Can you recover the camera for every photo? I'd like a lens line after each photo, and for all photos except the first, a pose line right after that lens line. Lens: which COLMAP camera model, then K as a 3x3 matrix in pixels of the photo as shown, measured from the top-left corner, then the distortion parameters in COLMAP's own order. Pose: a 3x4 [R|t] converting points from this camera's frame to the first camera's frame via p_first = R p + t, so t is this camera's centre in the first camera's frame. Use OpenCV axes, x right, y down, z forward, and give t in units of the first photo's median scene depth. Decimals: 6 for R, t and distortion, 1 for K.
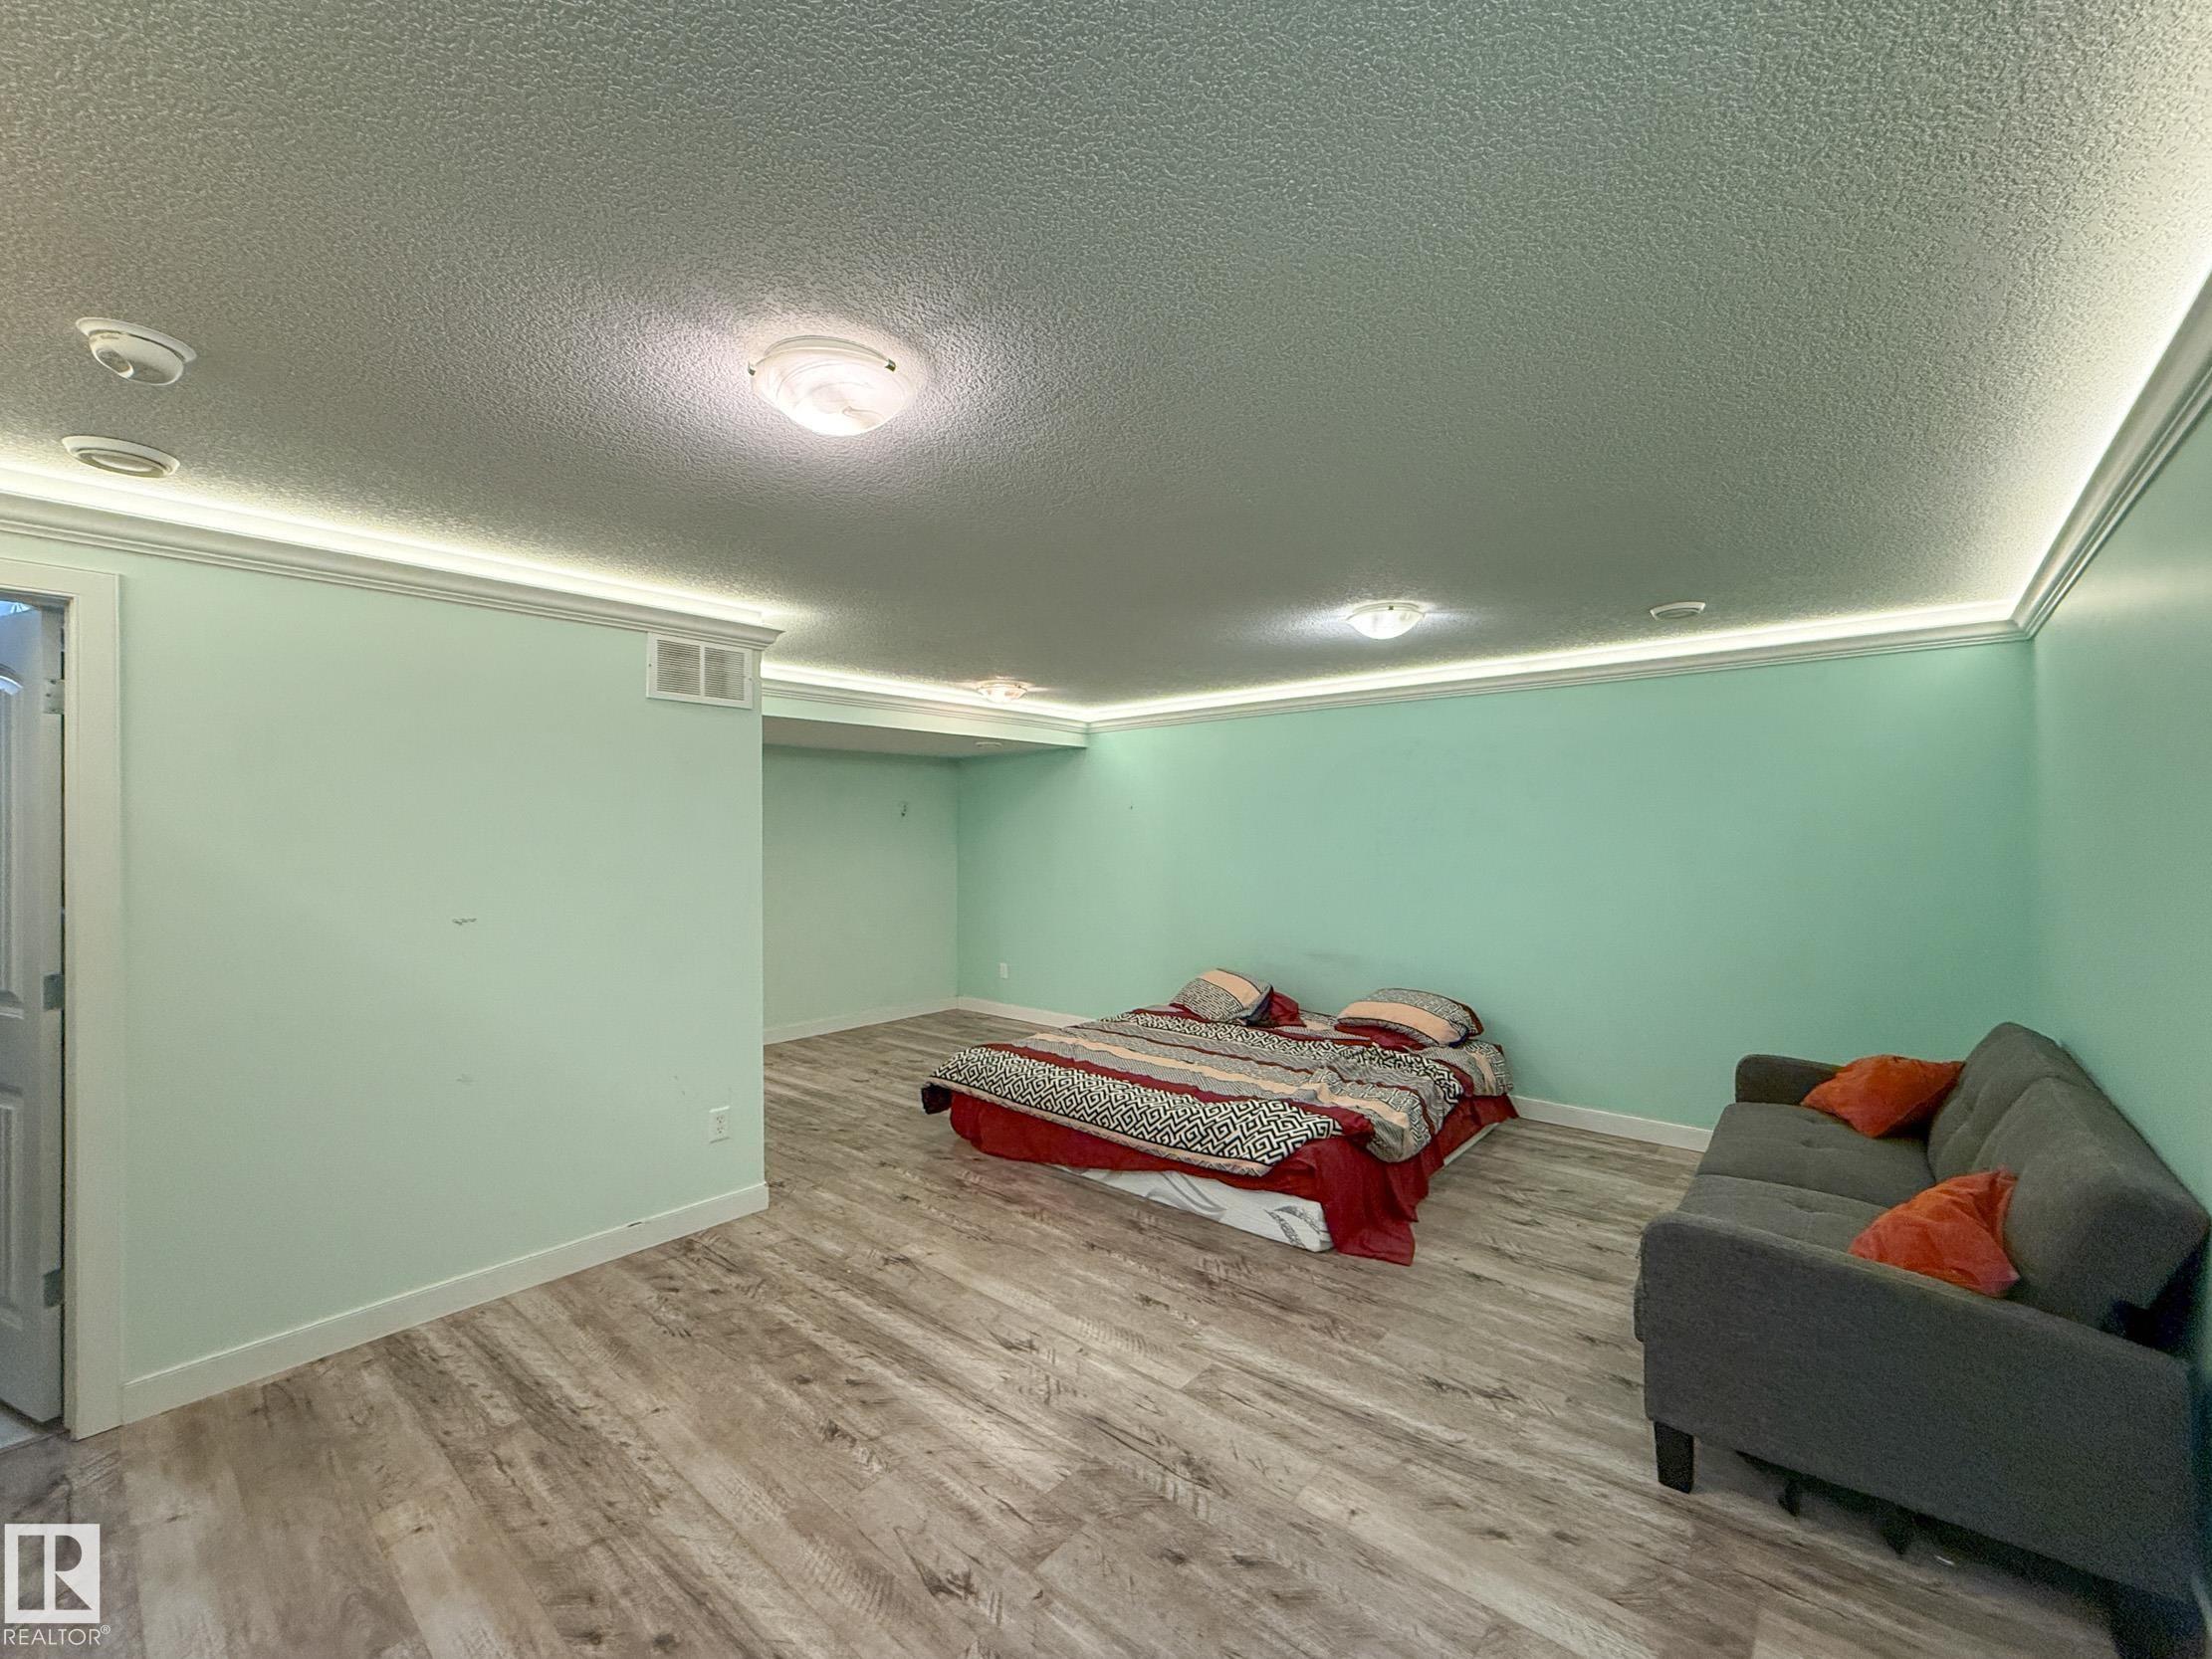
lens RADIAL K [[896.3, 0, 1087.8], [0, 896.3, 827.1], [0, 0, 1]] dist [-0.001656, -0.000011]
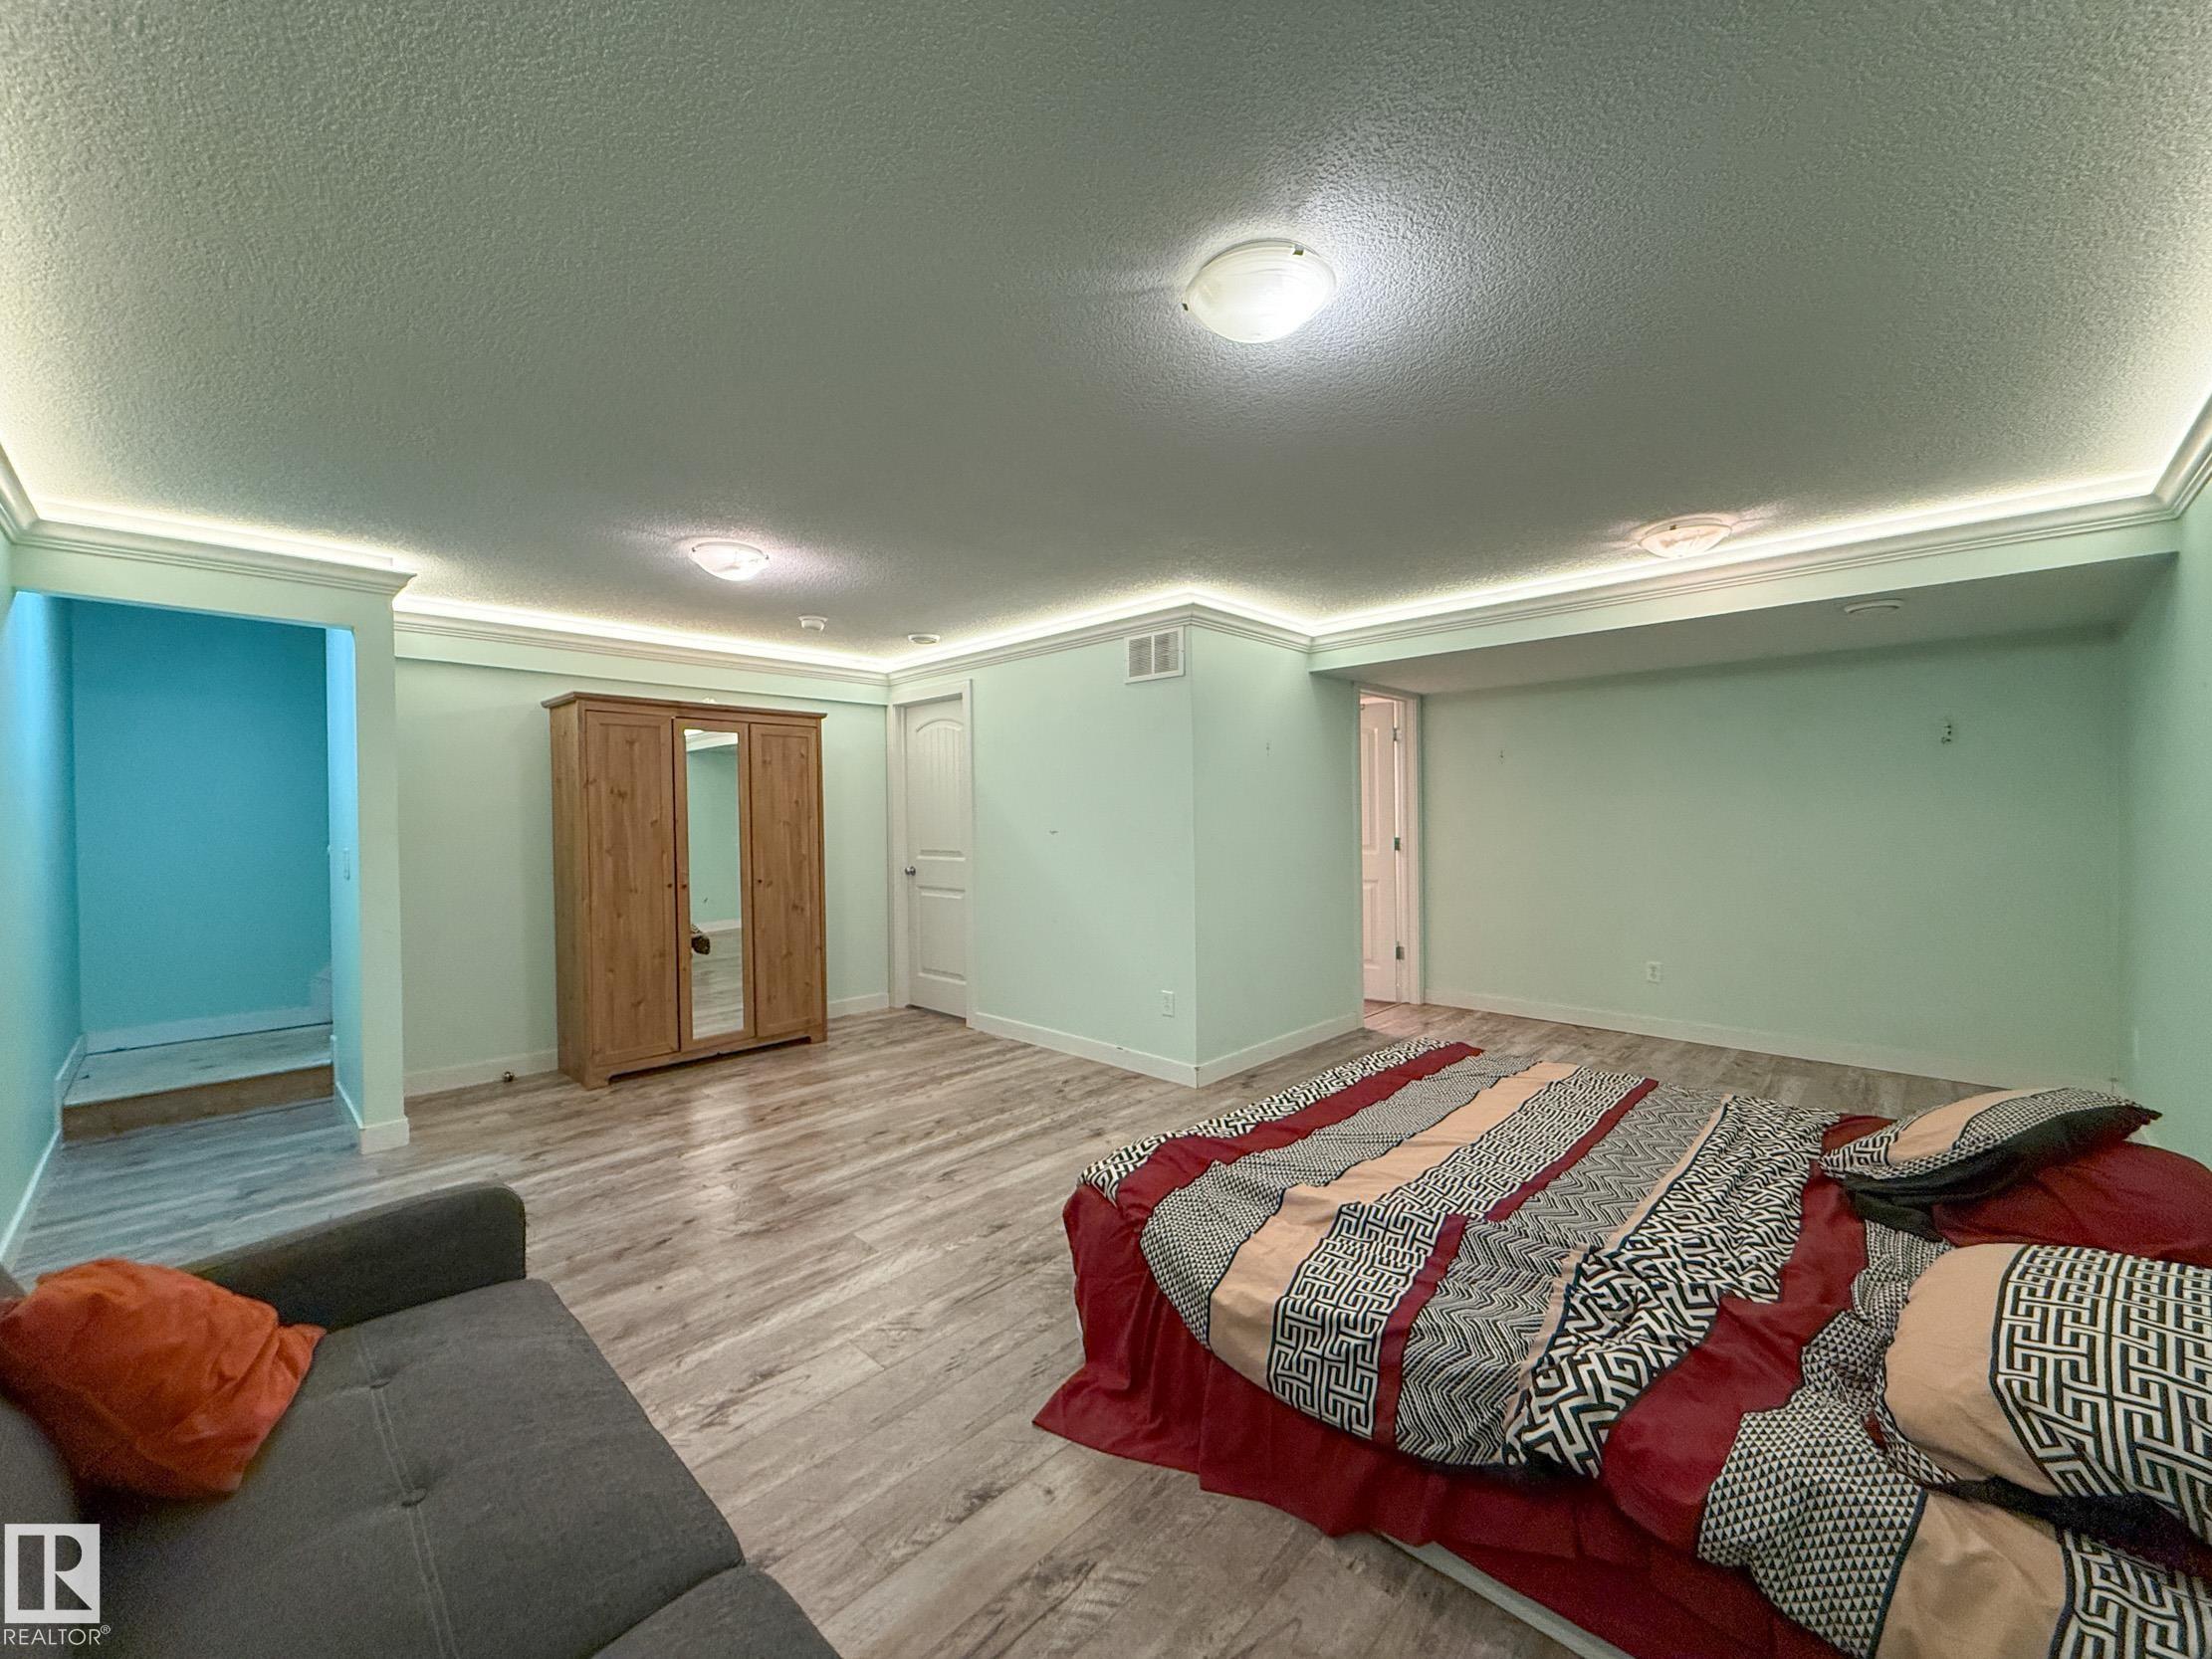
lens RADIAL K [[896.3, 0, 1105.0], [0, 896.3, 821.9], [0, 0, 1]] dist [-0.001656, -0.000011]
pose [[-0.047034, 0.011549, -0.998827, 1.056799], [0.014224, 0.999840, 0.010890, 0.066491], [0.998792, -0.013695, -0.047191, 1.173722]]
